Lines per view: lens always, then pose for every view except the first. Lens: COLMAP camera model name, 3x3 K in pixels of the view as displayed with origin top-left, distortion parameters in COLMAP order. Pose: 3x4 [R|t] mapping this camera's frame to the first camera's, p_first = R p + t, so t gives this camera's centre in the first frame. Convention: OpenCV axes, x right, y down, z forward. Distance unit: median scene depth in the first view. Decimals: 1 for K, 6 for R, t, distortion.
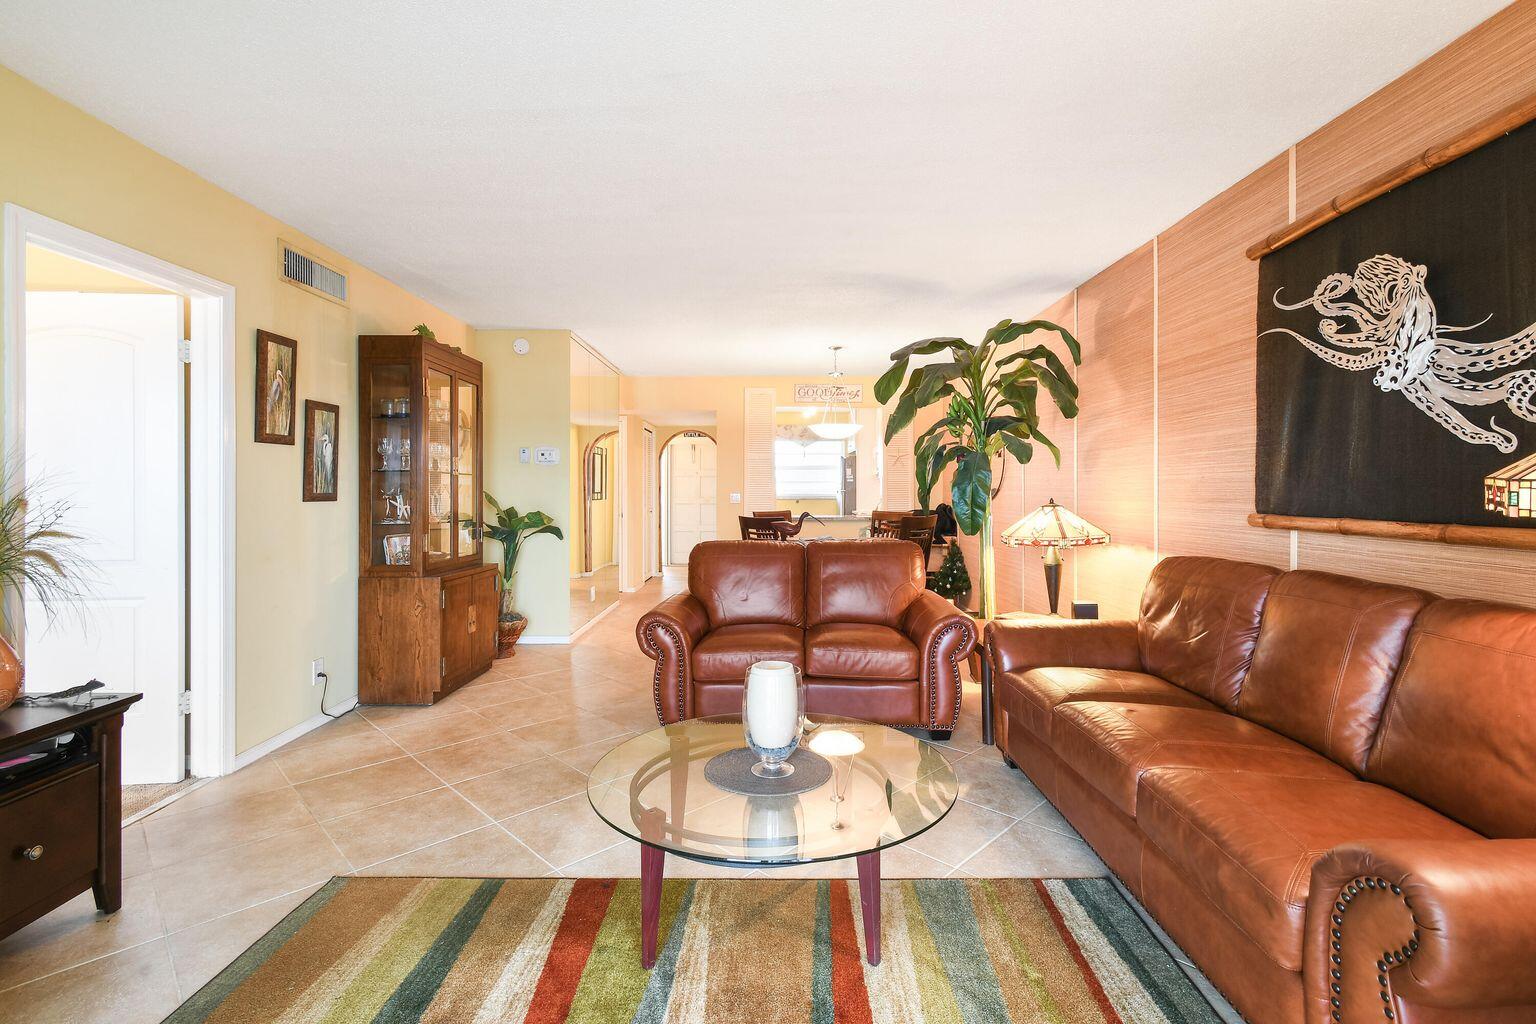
lens RADIAL K [[703.9, 0, 806.0], [0, 703.9, 479.9], [0, 0, 1]] dist [0.000212, -0.000181]
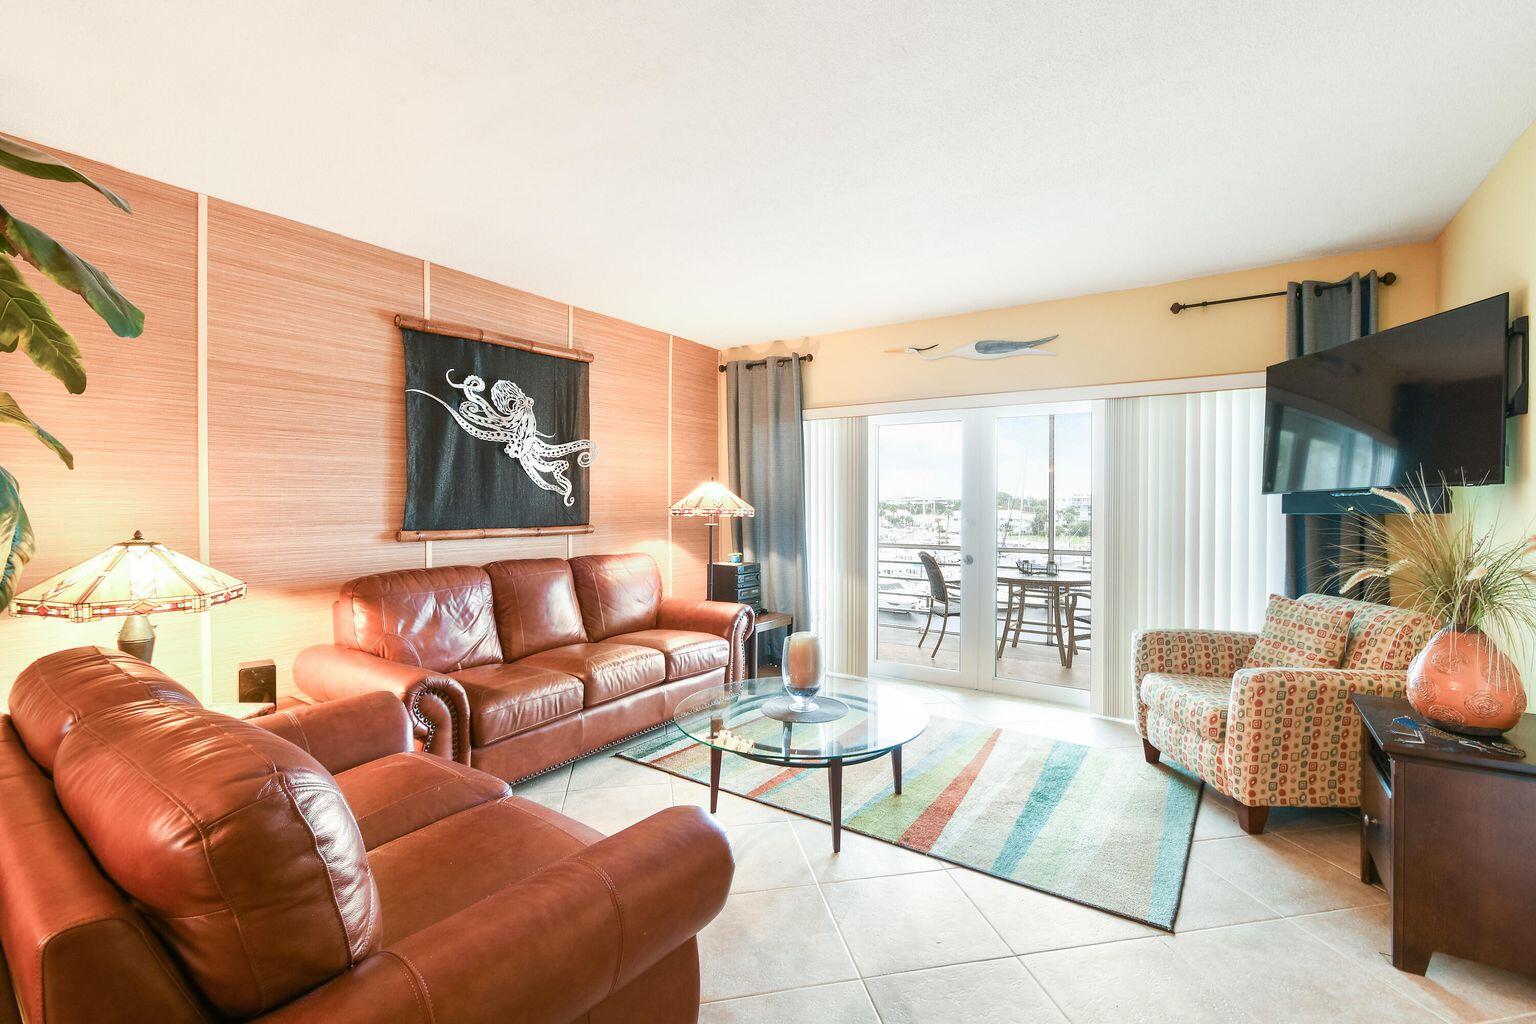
lens RADIAL K [[664.4, 0, 768.0], [0, 664.4, 512.0], [0, 0, 1]] dist [-0.000643, 0.000463]
pose [[-0.794531, -0.007539, 0.607177, -0.743683], [-0.008084, 0.999966, 0.001838, 0.007949], [-0.607170, -0.003448, -0.794564, 1.929774]]
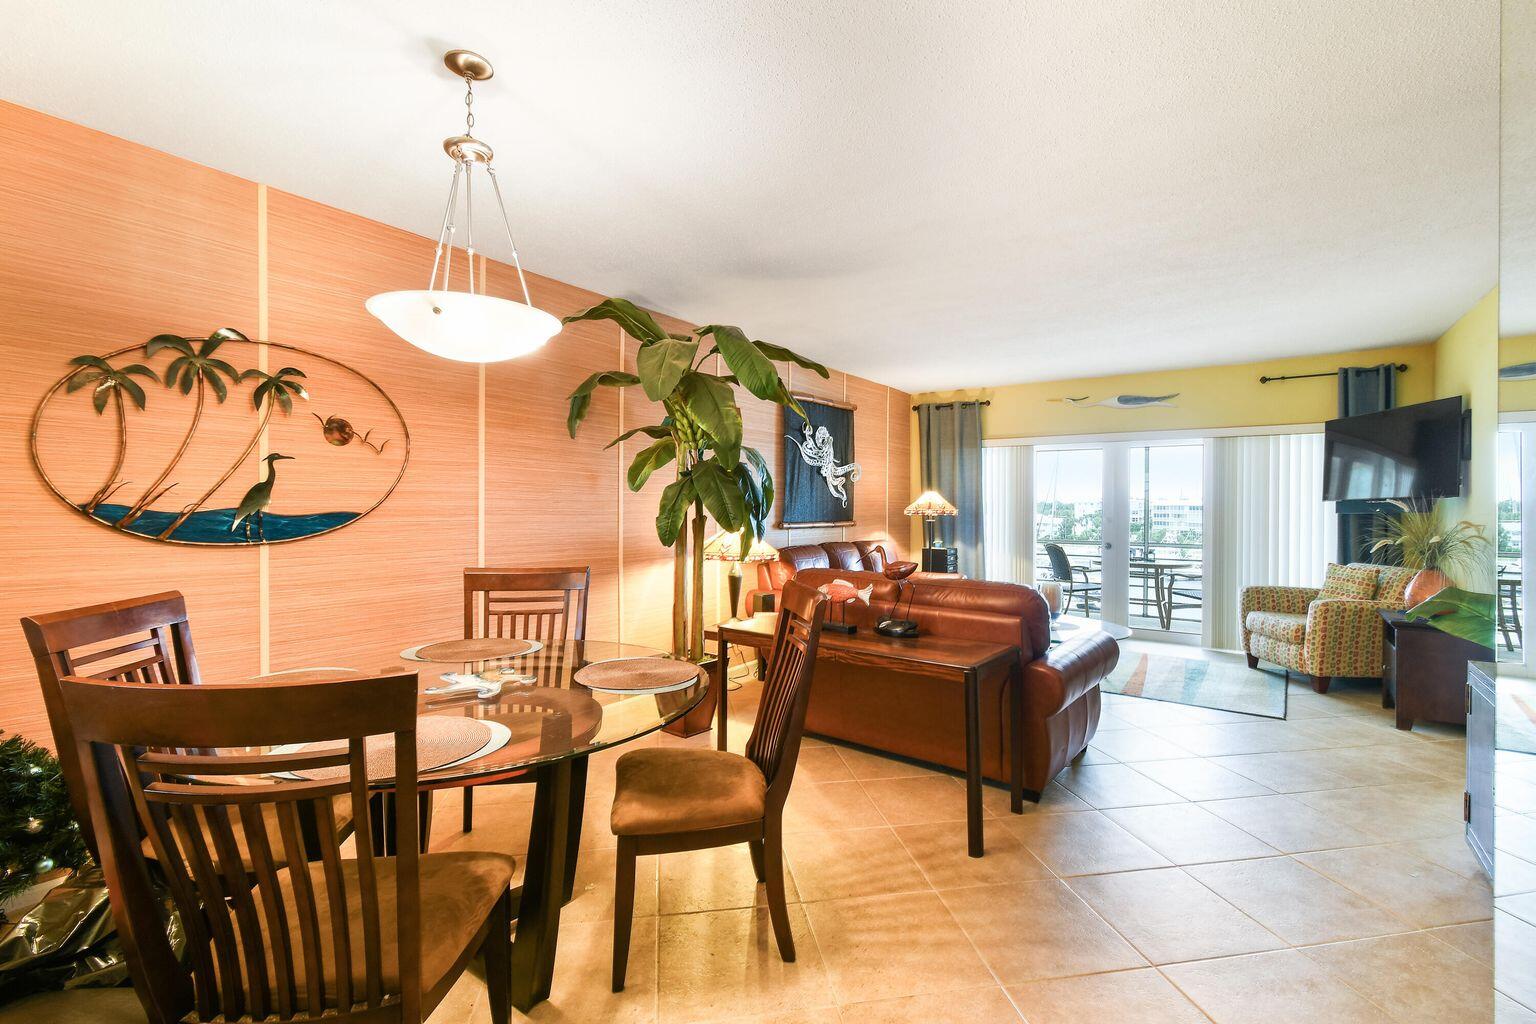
lens RADIAL K [[670.8, 0, 768.0], [0, 670.8, 512.0], [0, 0, 1]] dist [-0.000152, -0.000604]
pose [[-0.776883, -0.006590, 0.629610, -0.689695], [-0.010905, 0.999936, -0.002989, 0.029369], [-0.629550, -0.009188, -0.776905, 3.171803]]
